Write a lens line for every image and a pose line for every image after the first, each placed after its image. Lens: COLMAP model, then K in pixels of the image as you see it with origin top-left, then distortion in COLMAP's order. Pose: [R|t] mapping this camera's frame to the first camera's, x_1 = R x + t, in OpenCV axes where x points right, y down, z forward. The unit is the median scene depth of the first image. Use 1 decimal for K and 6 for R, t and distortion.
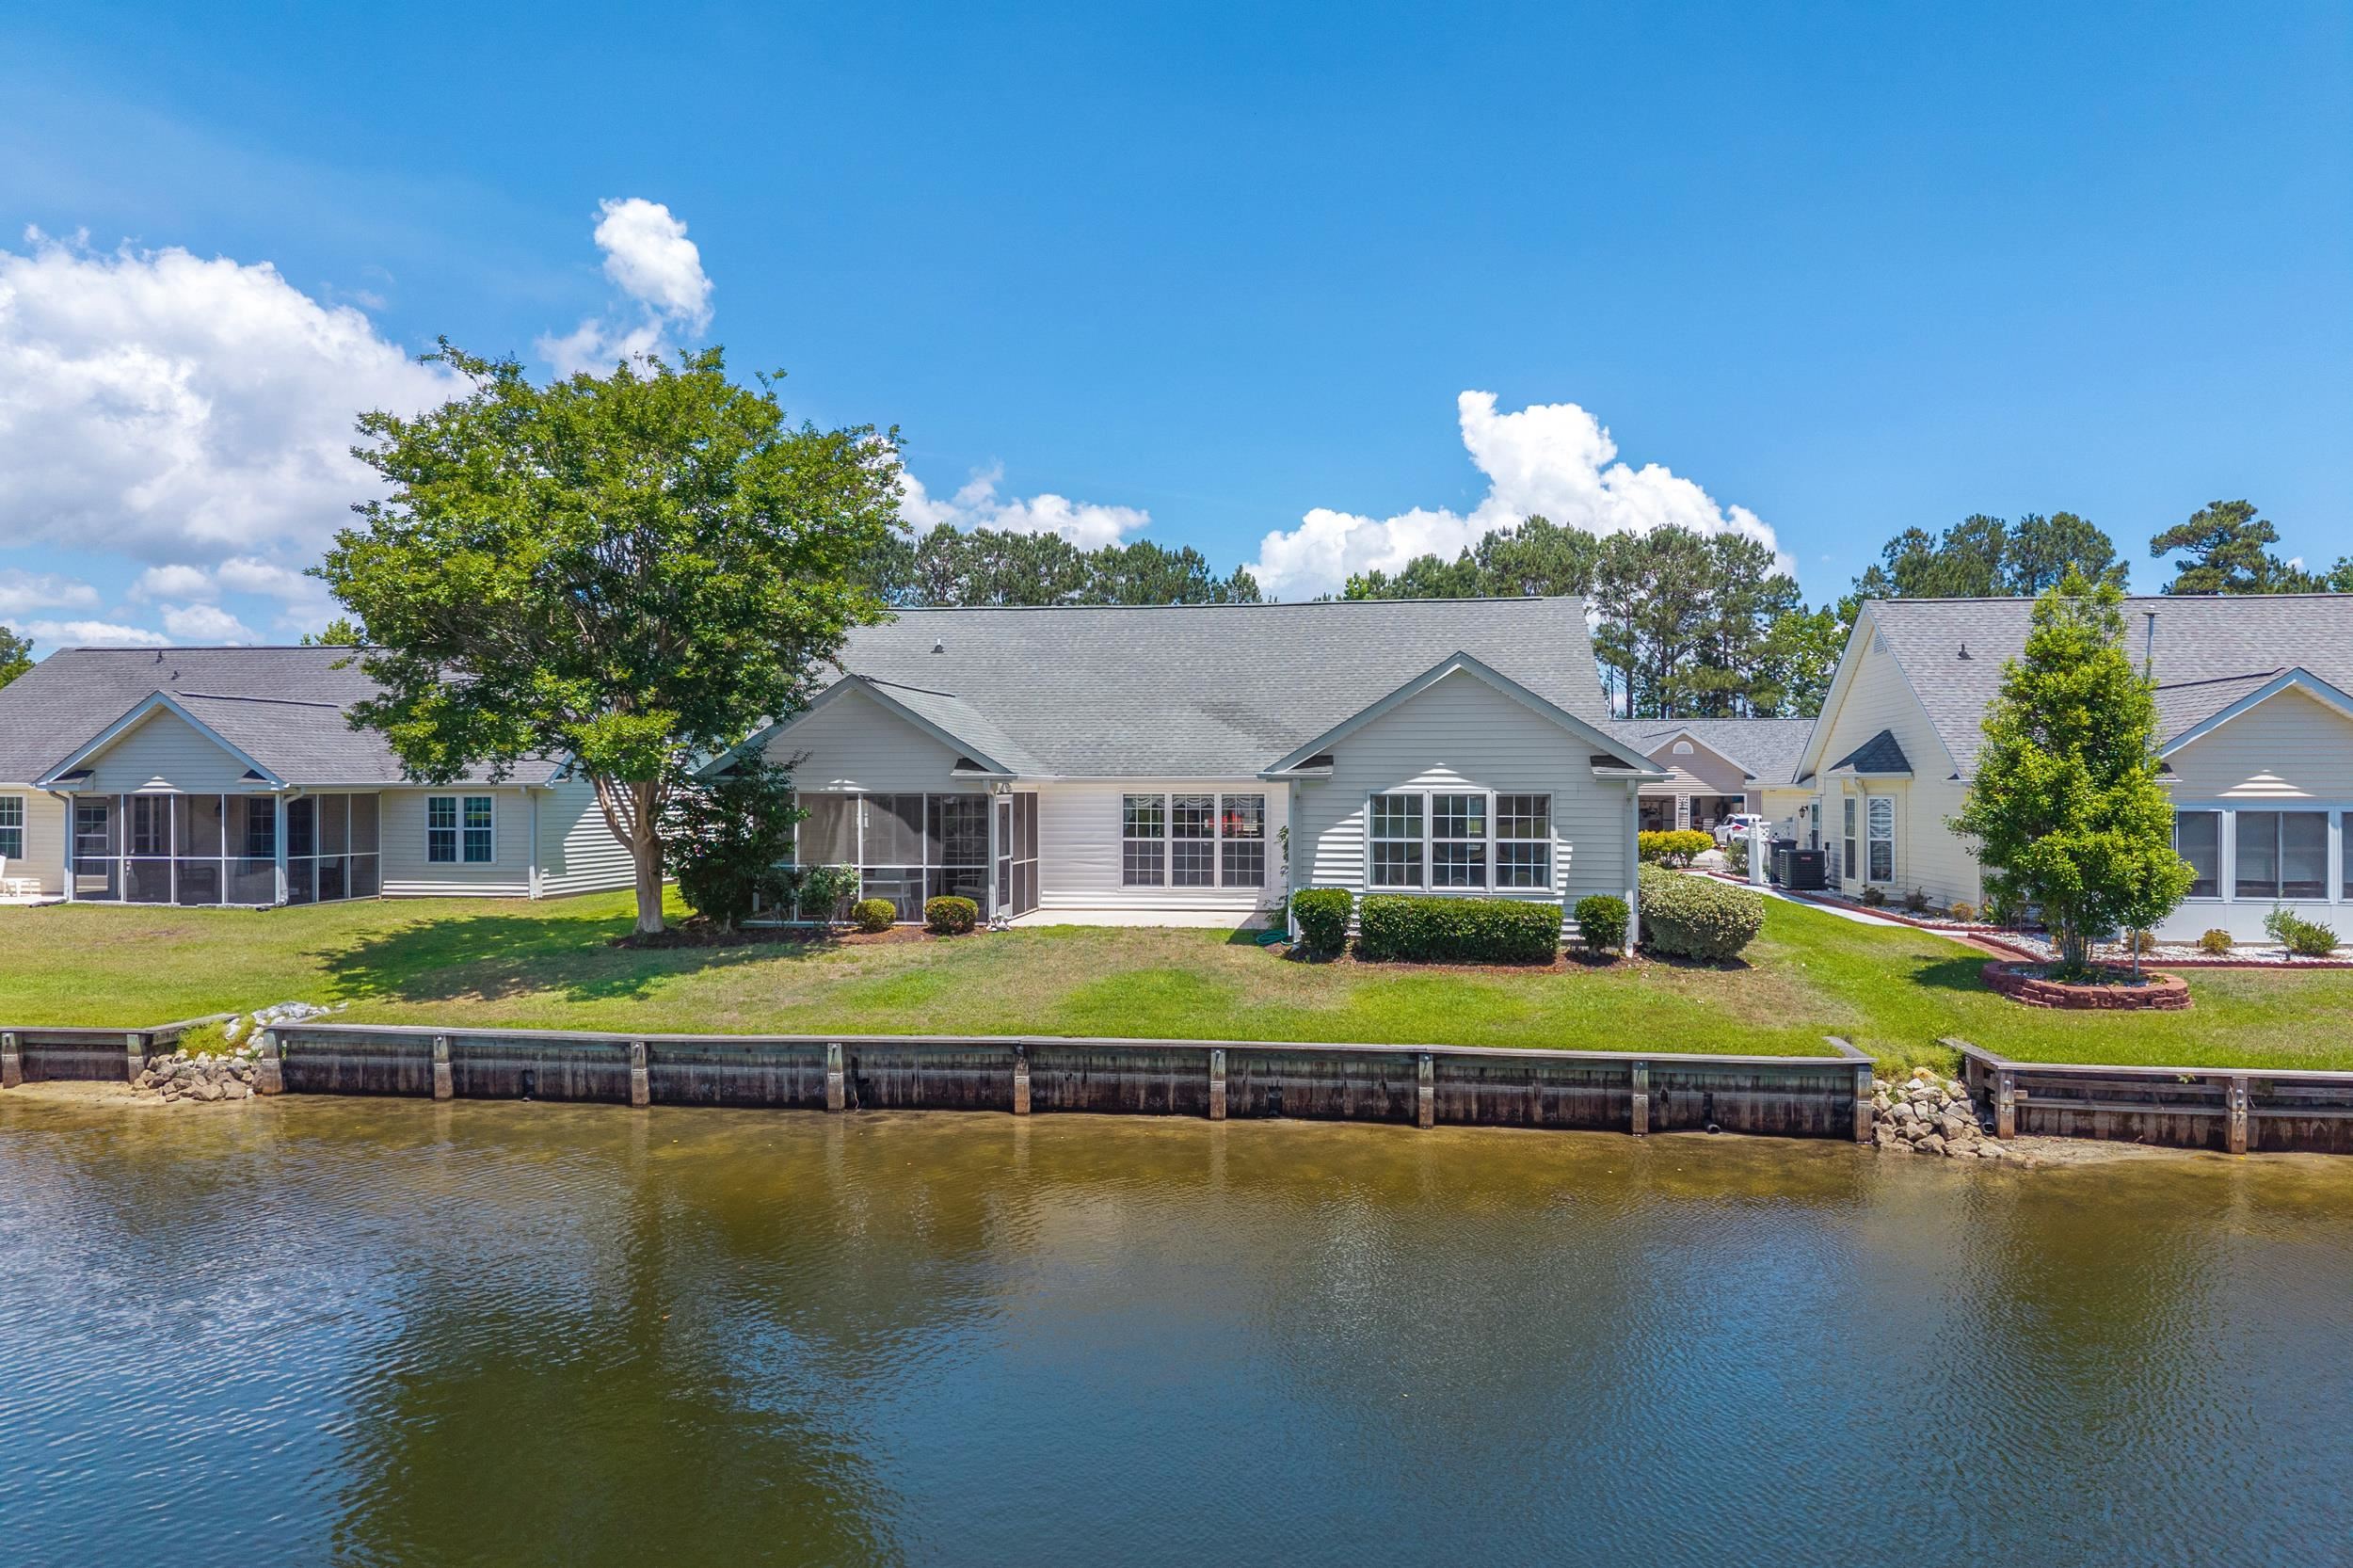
lens RADIAL K [[1564.2, 0, 1176.5], [0, 1564.2, 784.0], [0, 0, 1]] dist [0.007037, 0.005798]
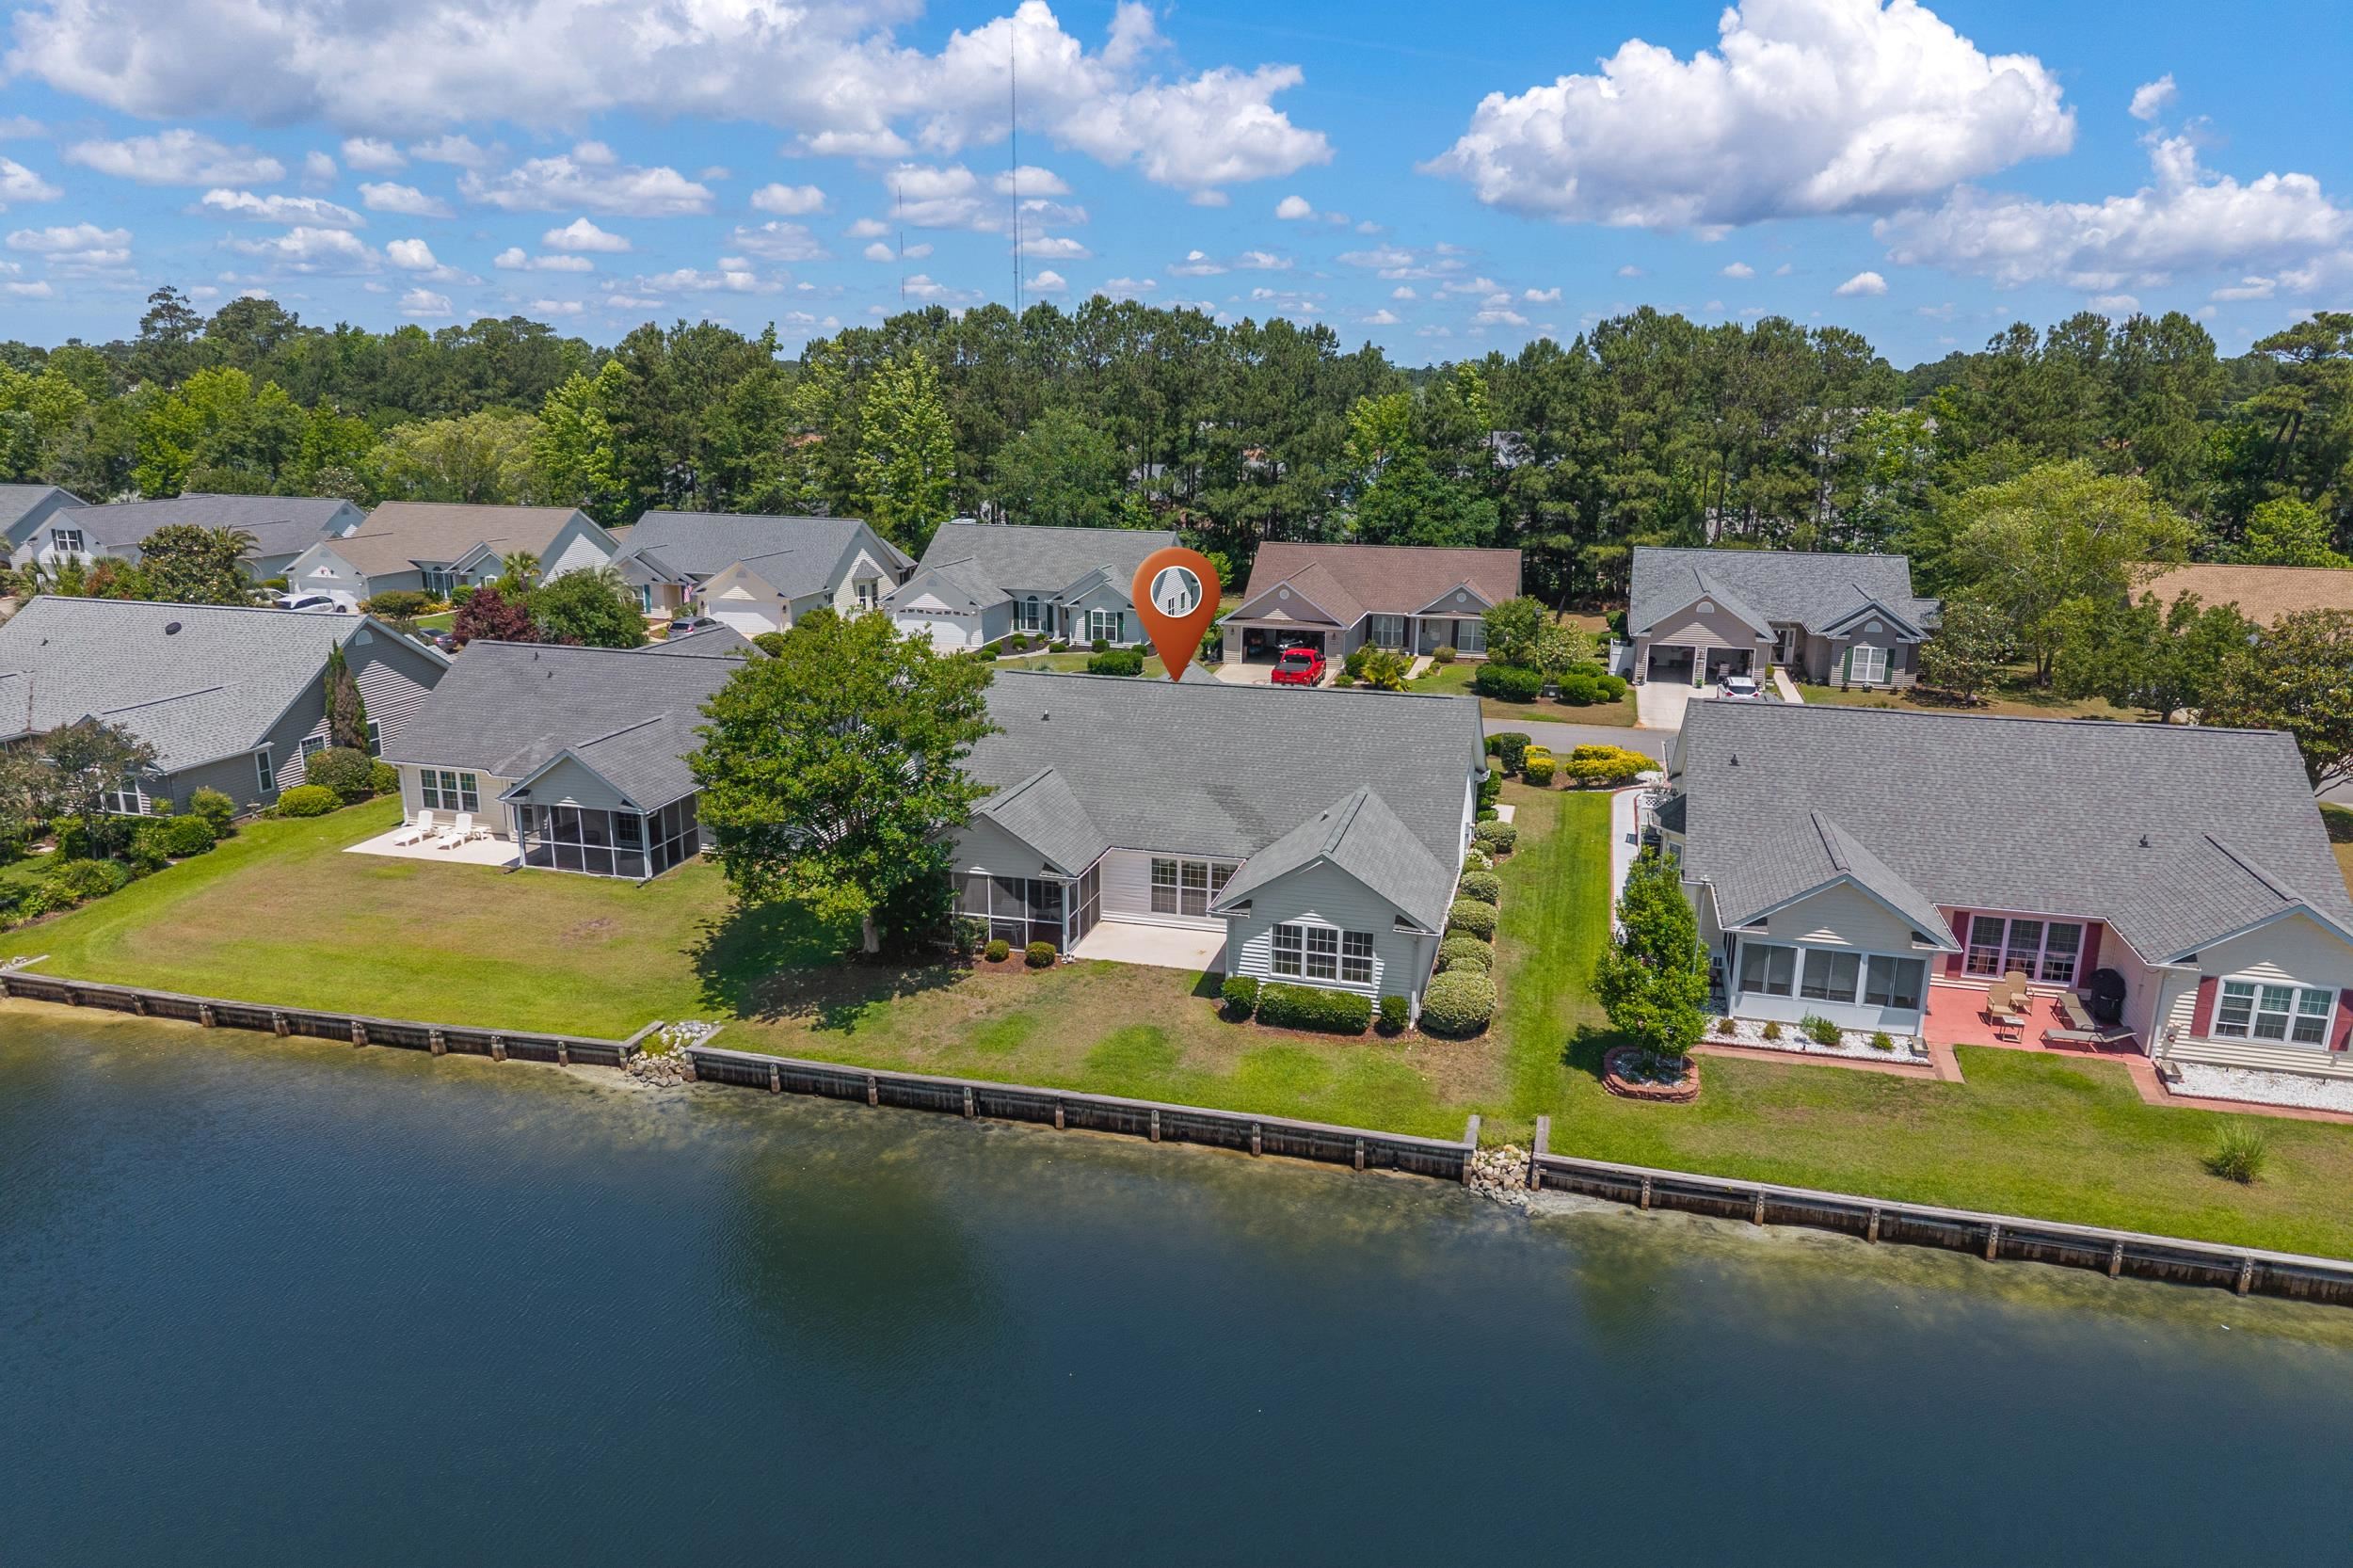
lens RADIAL K [[1562.4, 0, 1183.3], [0, 1562.4, 783.6], [0, 0, 1]] dist [0.044528, -0.058223]
pose [[0.992982, 0.040353, -0.111171, 0.212123], [-0.009973, 0.965212, 0.261277, -0.595401], [0.117847, -0.258335, 0.958841, -0.631602]]
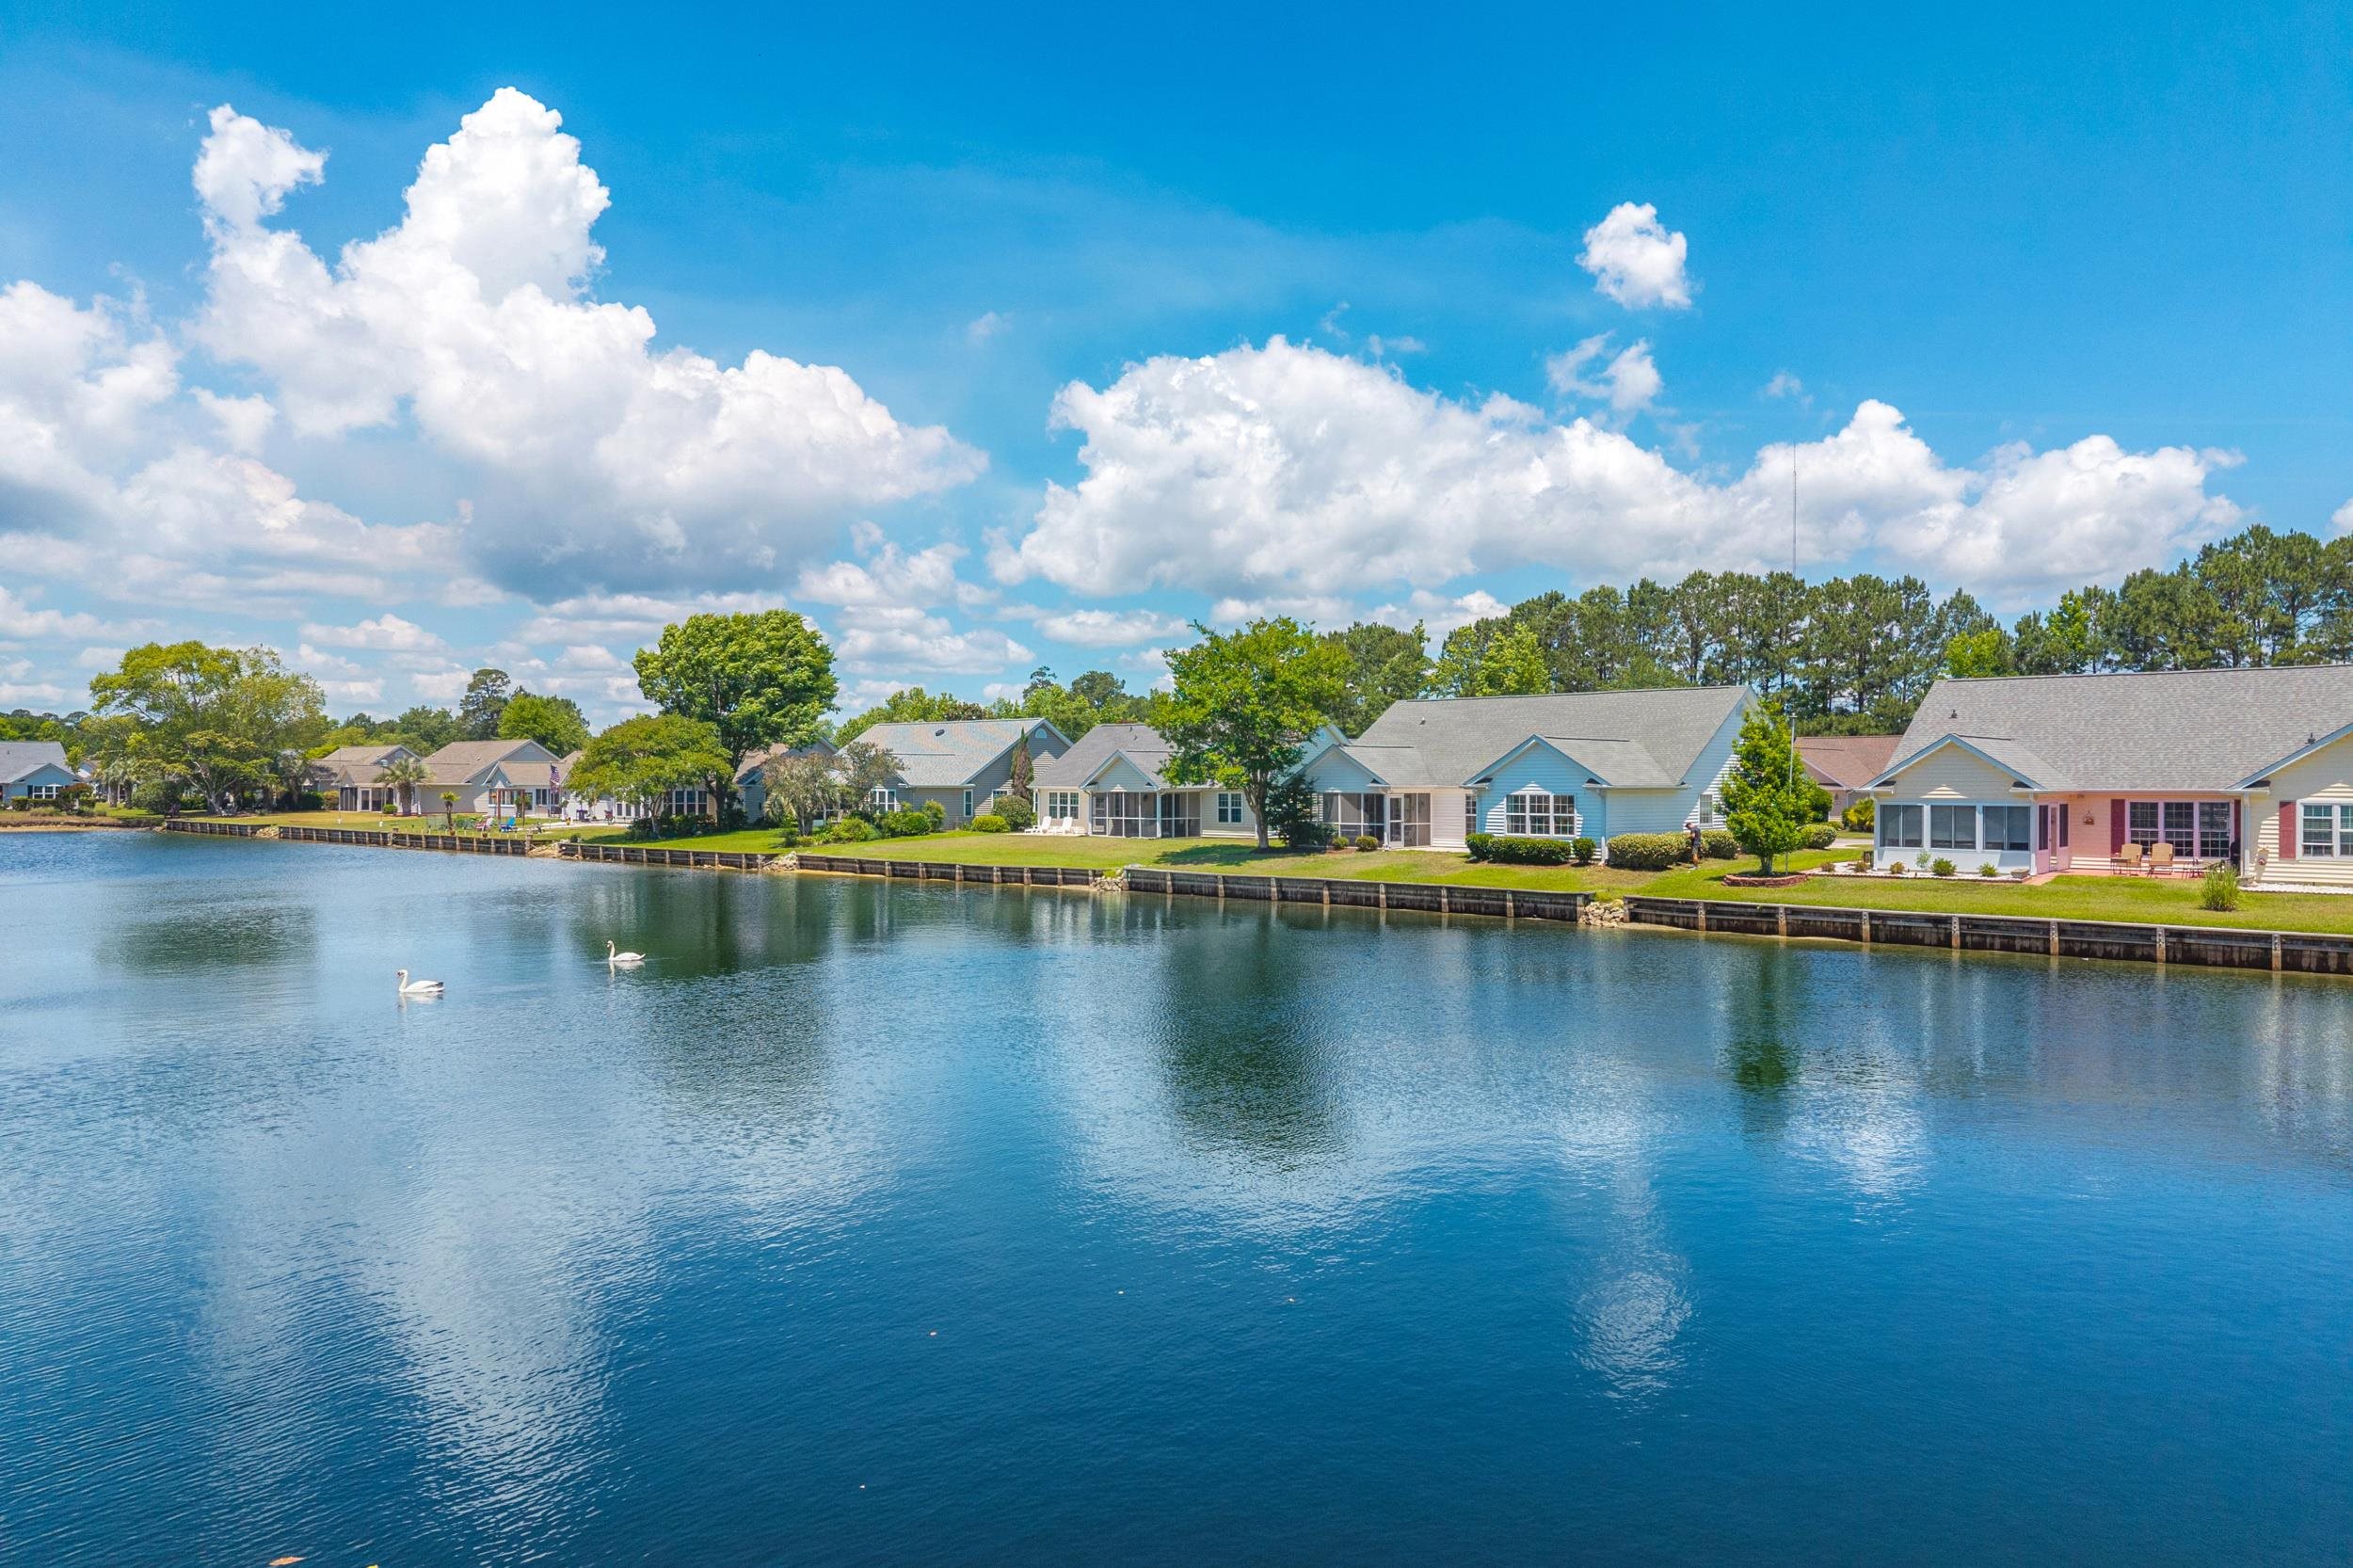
lens RADIAL K [[1562.4, 0, 1183.3], [0, 1562.4, 783.6], [0, 0, 1]] dist [0.044528, -0.058223]
pose [[0.822980, 0.001103, -0.568070, 1.072121], [0.000116, 0.999998, 0.002110, -0.015277], [0.568071, -0.001803, 0.822978, -1.237920]]
